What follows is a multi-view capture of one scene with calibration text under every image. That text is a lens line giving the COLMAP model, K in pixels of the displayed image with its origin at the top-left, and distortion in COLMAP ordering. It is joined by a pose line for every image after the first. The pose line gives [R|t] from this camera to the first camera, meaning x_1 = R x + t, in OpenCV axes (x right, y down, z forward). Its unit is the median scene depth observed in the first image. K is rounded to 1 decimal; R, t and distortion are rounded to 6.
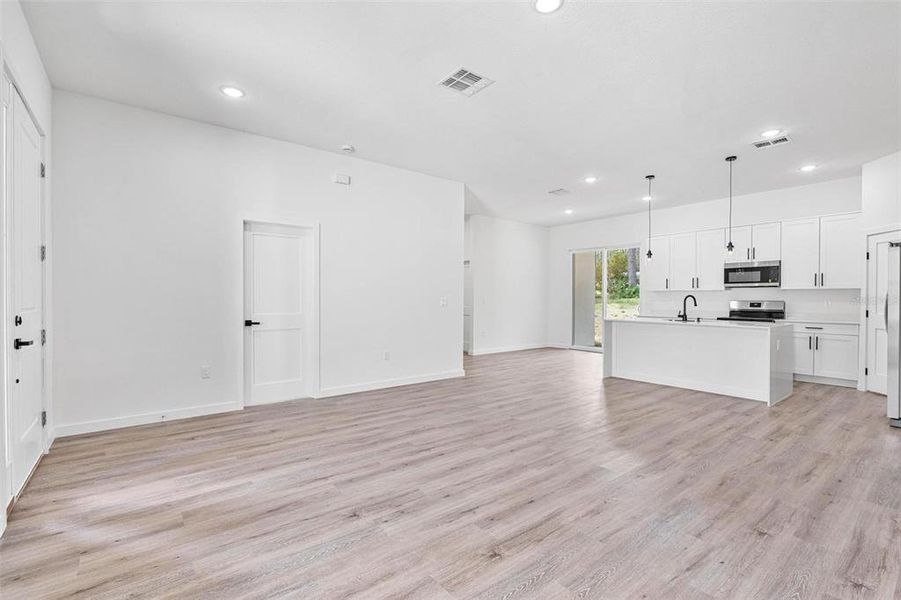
lens RADIAL K [[402.3, 0, 452.0], [0, 402.3, 302.8], [0, 0, 1]] dist [0.000414, 0.000195]
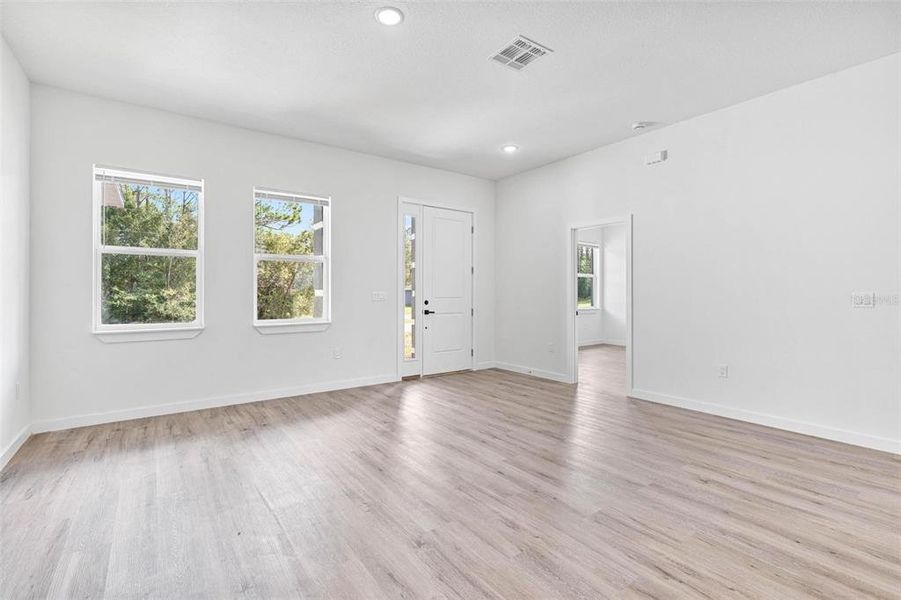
lens RADIAL K [[415.7, 0, 453.6], [0, 415.7, 292.5], [0, 0, 1]] dist [0.000973, 0.000223]
pose [[-0.035587, -0.004278, -0.999357, 0.812171], [-0.009808, 0.999944, -0.003931, -0.003745], [0.999318, 0.009662, -0.035627, 0.738494]]
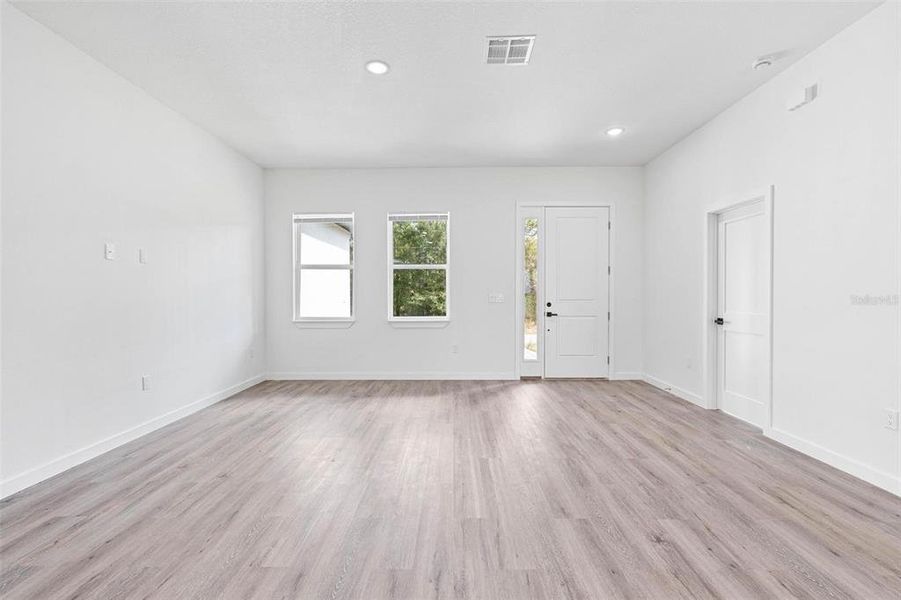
lens RADIAL K [[415.3, 0, 450.5], [0, 415.3, 300.0], [0, 0, 1]] dist [0.002471, 0.000114]
pose [[-0.633156, 0.007859, -0.773984, 0.688461], [-0.007410, 0.999841, 0.016214, -0.009957], [0.773989, 0.016002, -0.632997, 1.236824]]
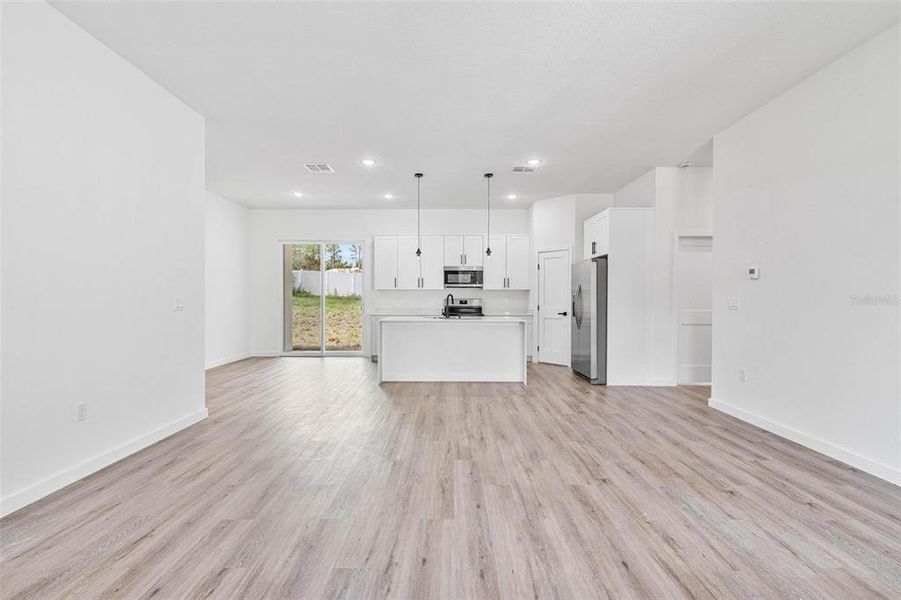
lens RADIAL K [[404.5, 0, 450.5], [0, 404.5, 300.0], [0, 0, 1]] dist [-0.009829, 0.000364]
pose [[0.630039, -0.005003, 0.776547, -0.353609], [0.007206, 0.999974, 0.000596, -0.004557], [-0.776530, 0.005221, 0.630059, 0.459801]]
